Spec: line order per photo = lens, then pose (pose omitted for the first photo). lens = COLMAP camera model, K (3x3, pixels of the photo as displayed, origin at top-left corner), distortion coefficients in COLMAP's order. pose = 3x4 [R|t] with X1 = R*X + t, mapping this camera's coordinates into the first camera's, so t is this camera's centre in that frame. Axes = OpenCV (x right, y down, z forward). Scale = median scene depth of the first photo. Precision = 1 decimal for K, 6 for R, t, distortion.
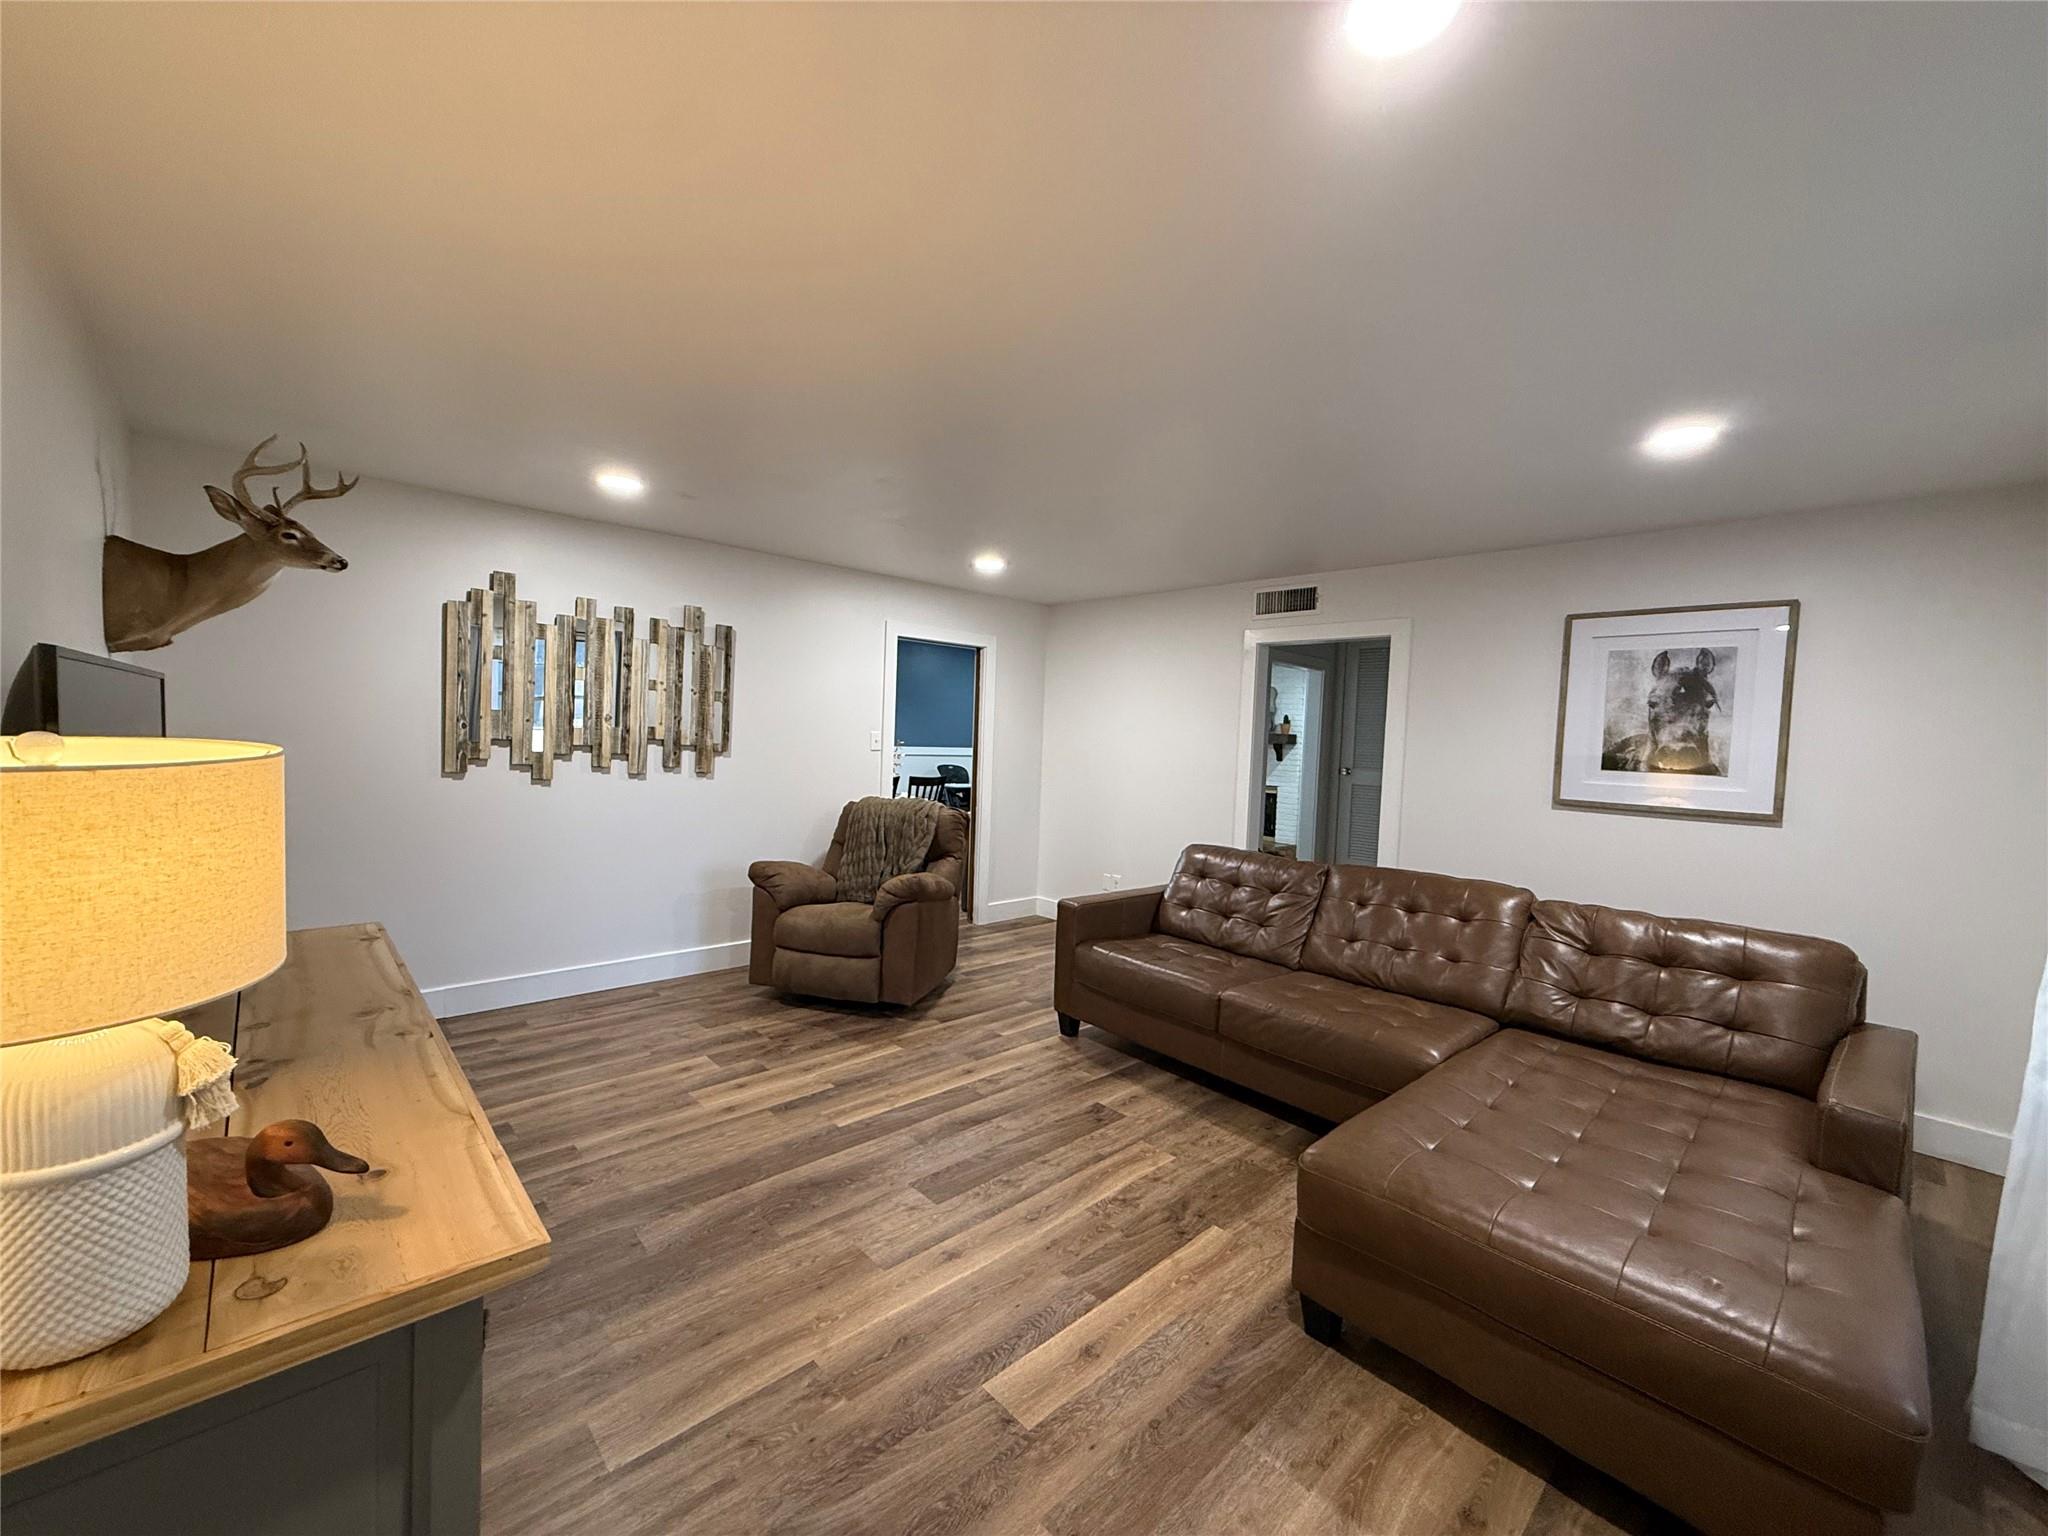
lens RADIAL K [[810.3, 0, 1024.0], [0, 810.3, 768.0], [0, 0, 1]] dist [-0.000189, -0.000047]
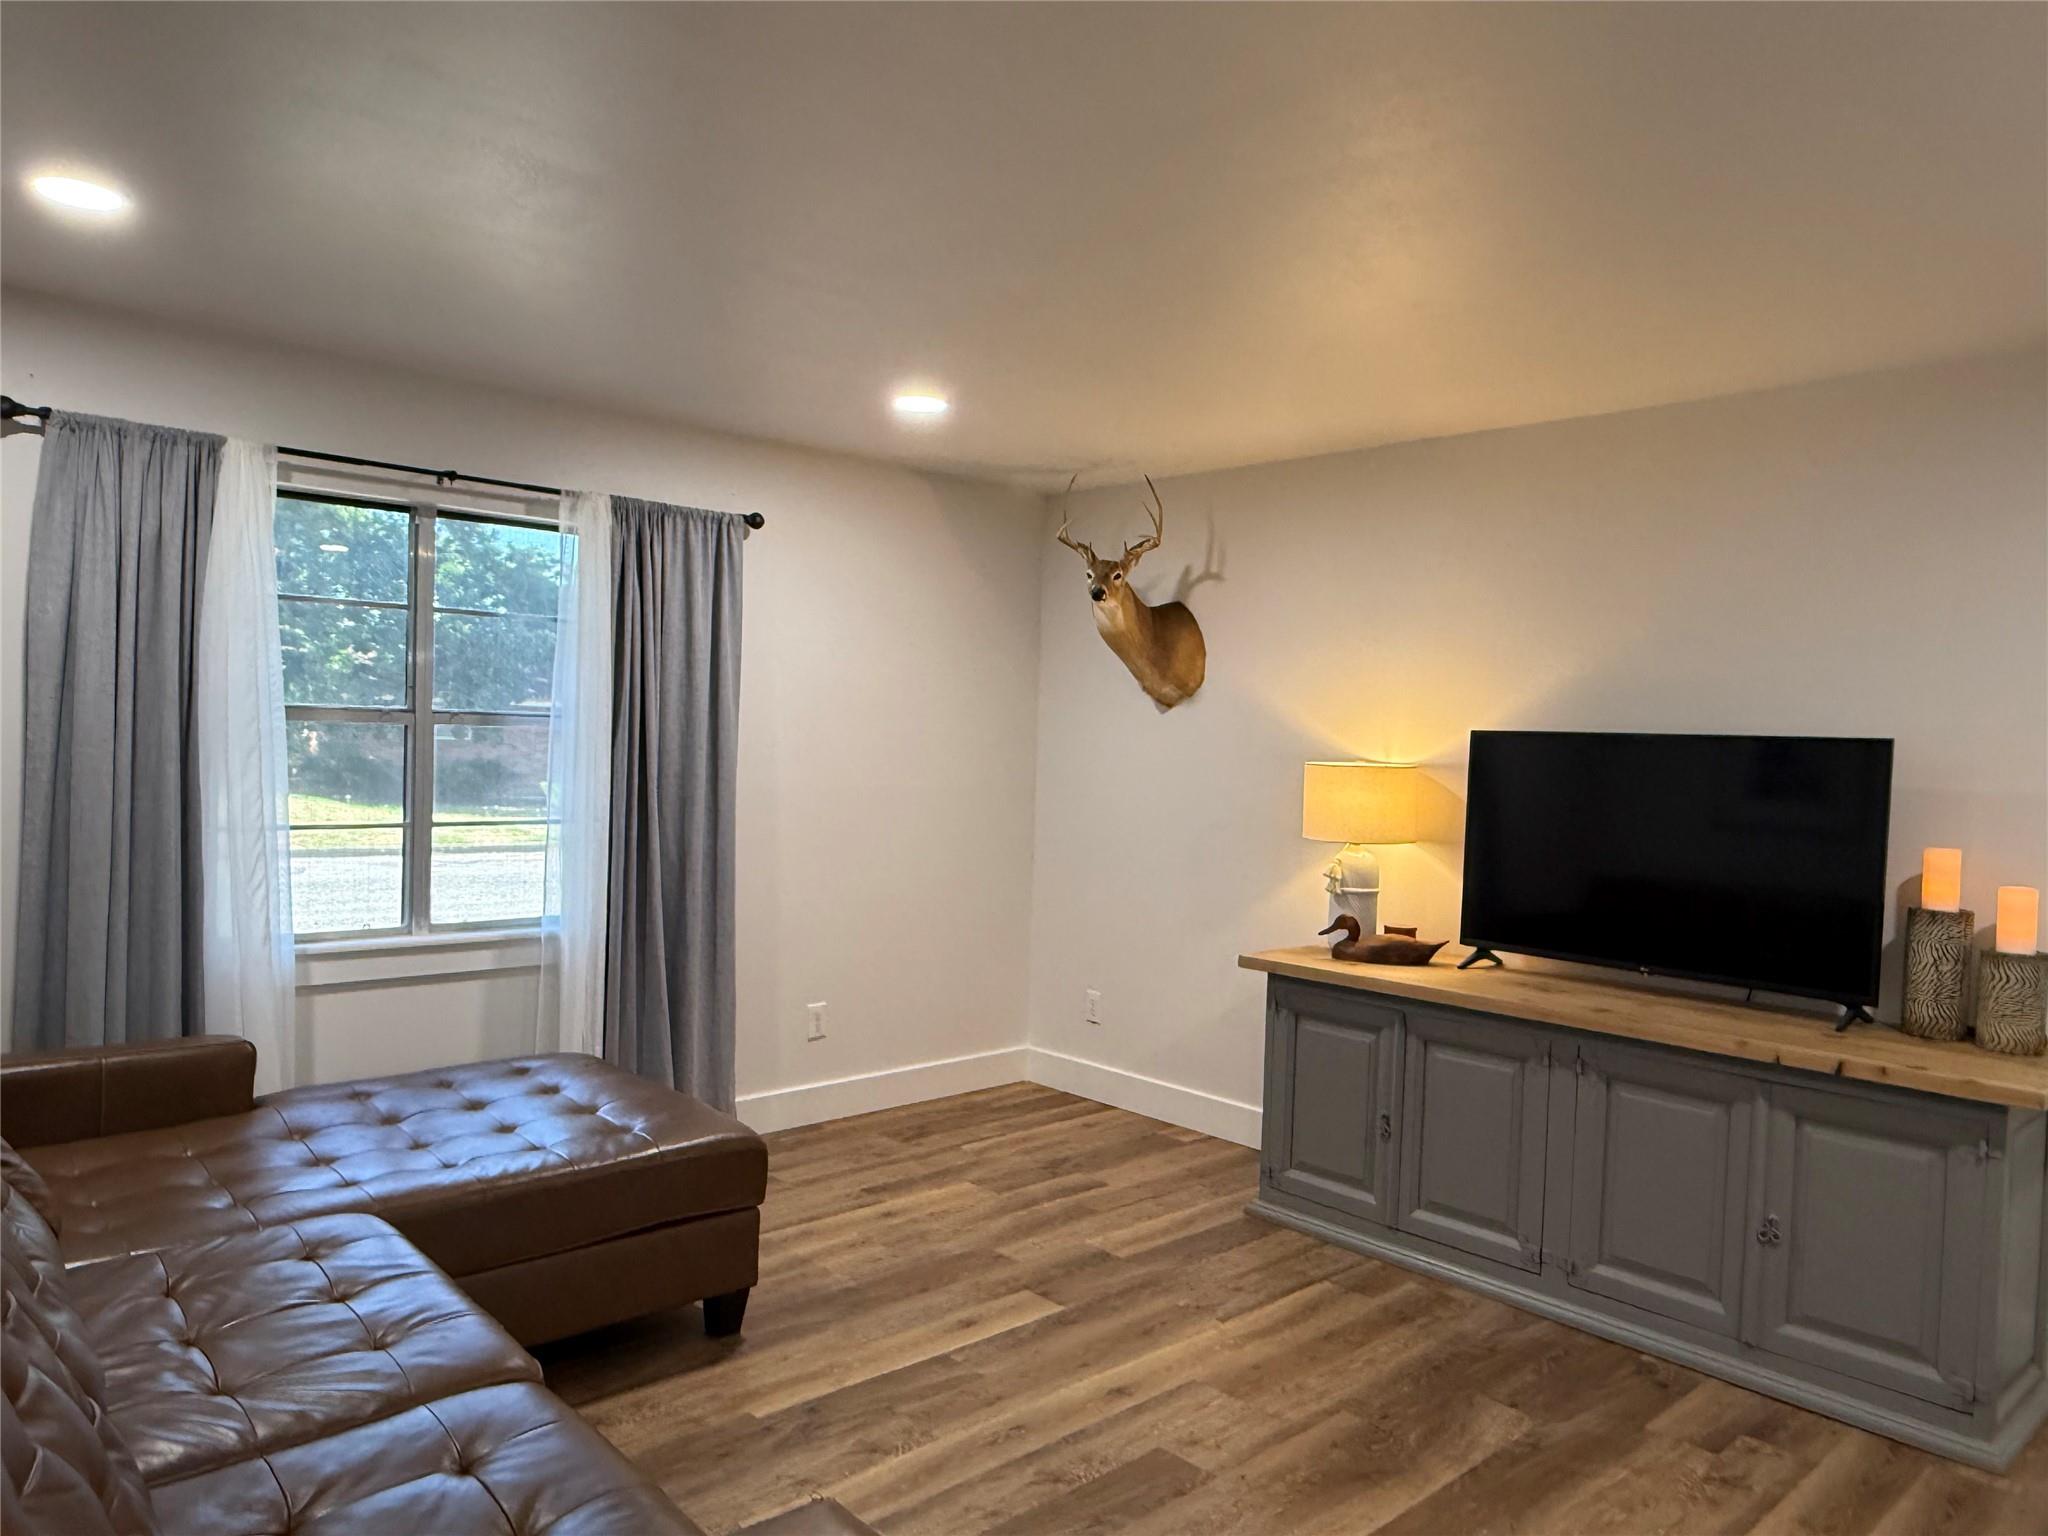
lens RADIAL K [[1380.5, 0, 1024.0], [0, 1380.5, 768.0], [0, 0, 1]] dist [-0.000897, 0.001360]
pose [[-0.997344, -0.072733, 0.003739, 0.030424], [-0.072339, 0.995277, 0.064731, -0.063577], [-0.008429, 0.064289, -0.997896, 1.558290]]
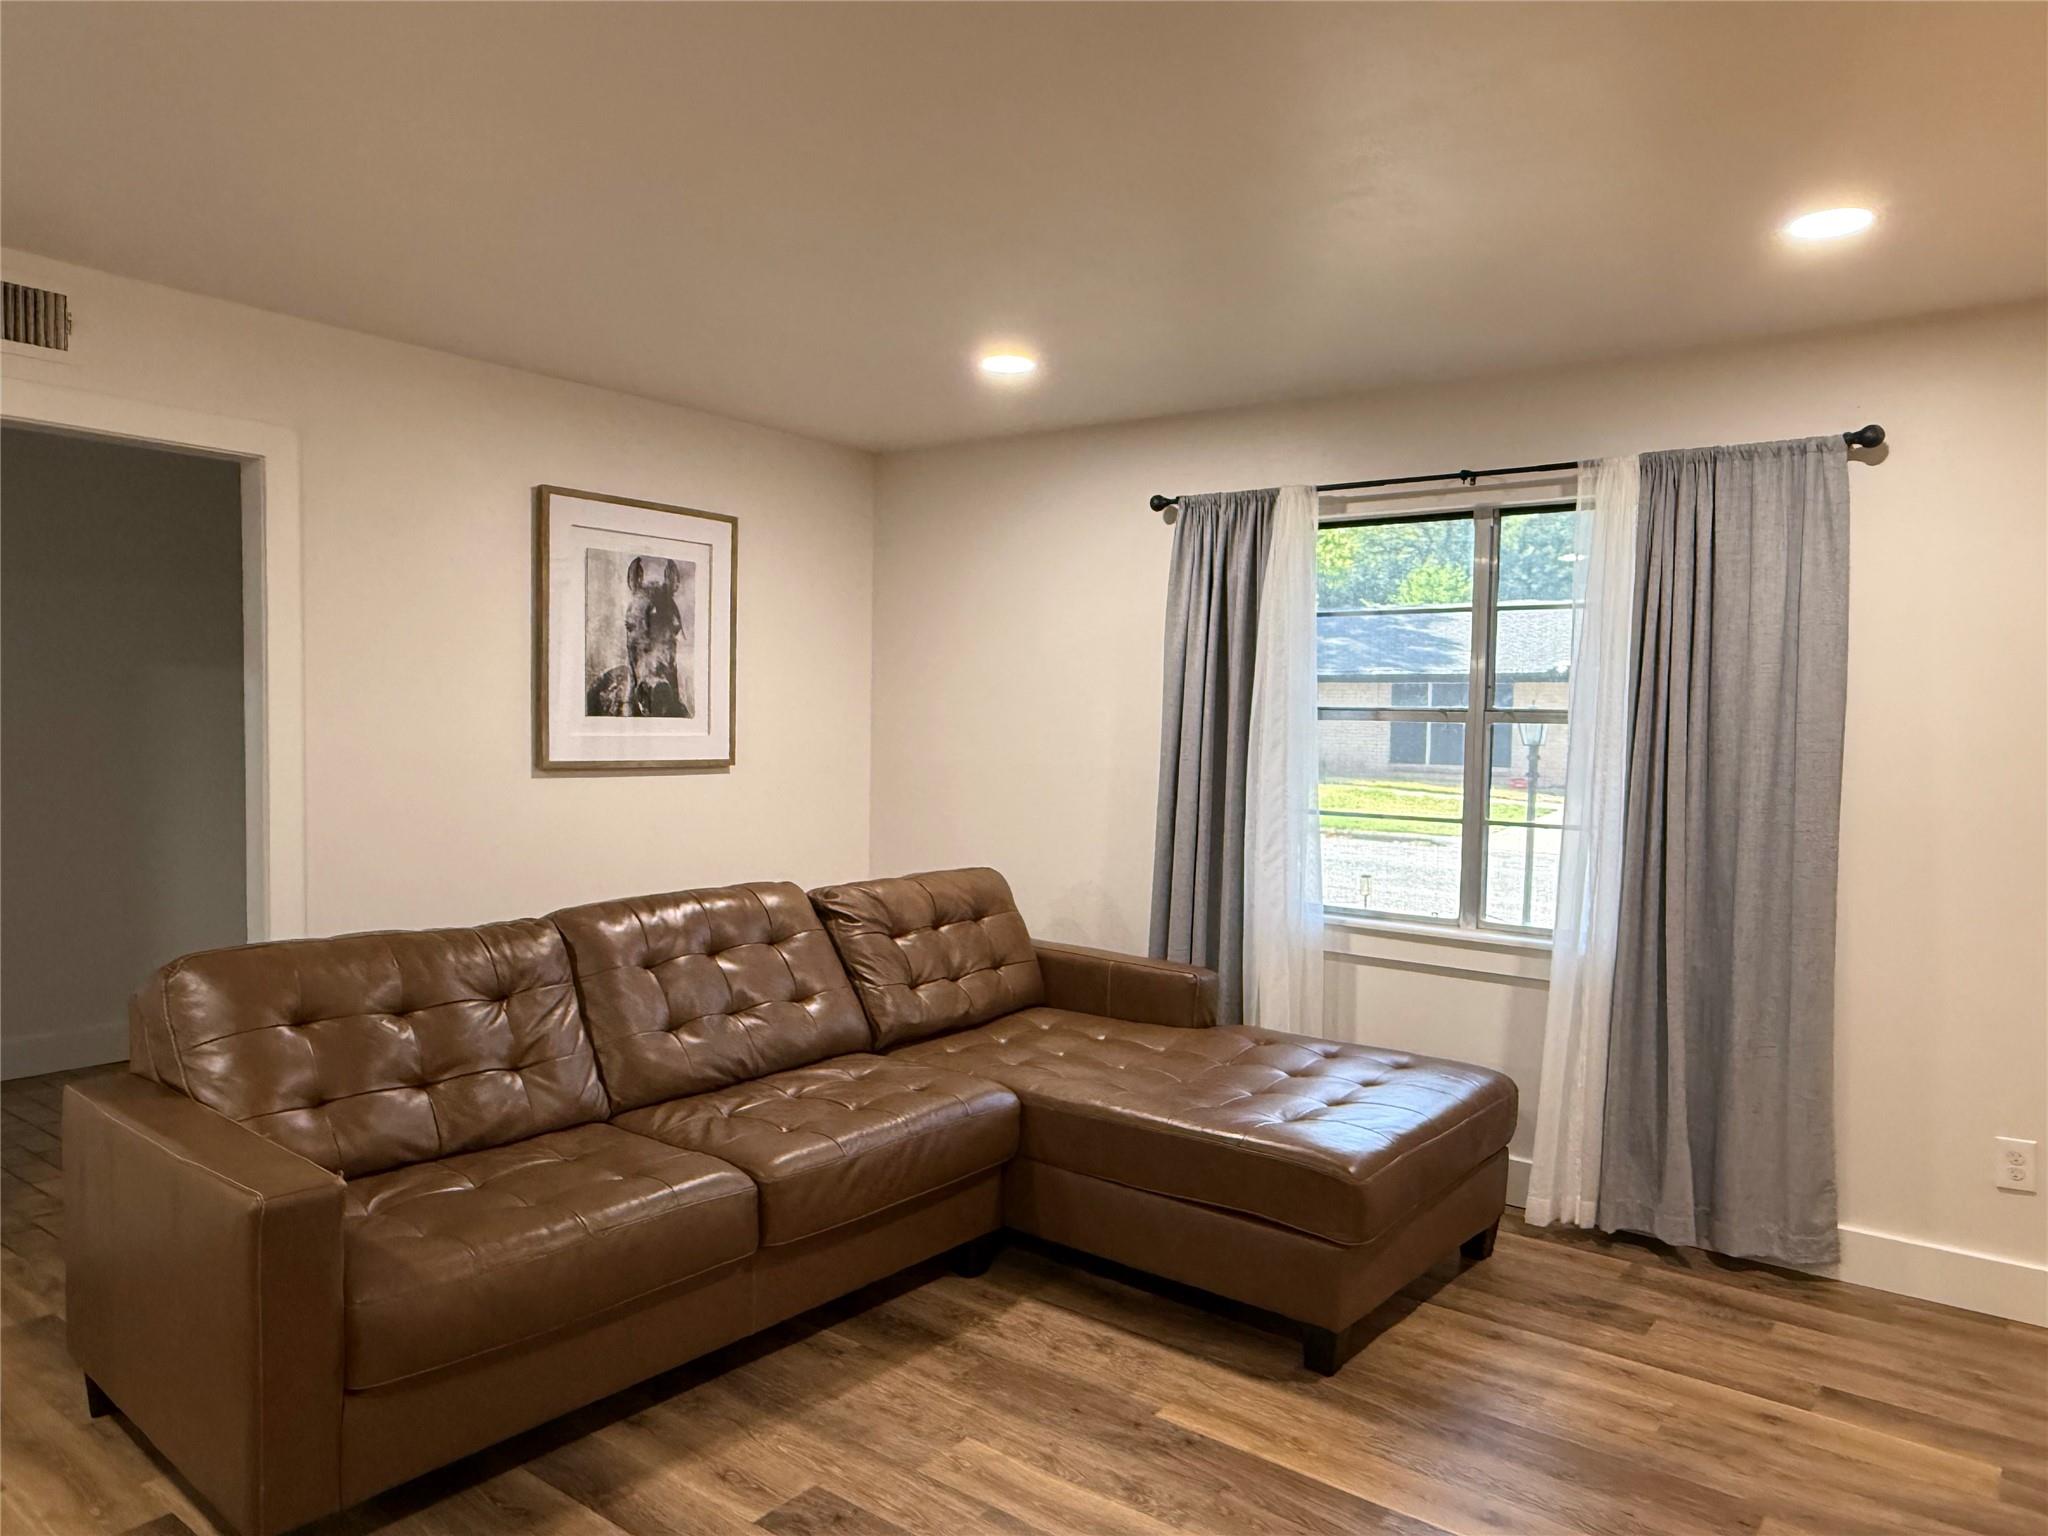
lens RADIAL K [[1380.5, 0, 1024.0], [0, 1380.5, 768.0], [0, 0, 1]] dist [-0.000897, 0.001360]
pose [[-0.154111, -0.078432, 0.984936, -0.610203], [0.015297, 0.996536, 0.081749, -0.051447], [-0.987935, 0.027665, -0.152377, 0.918929]]
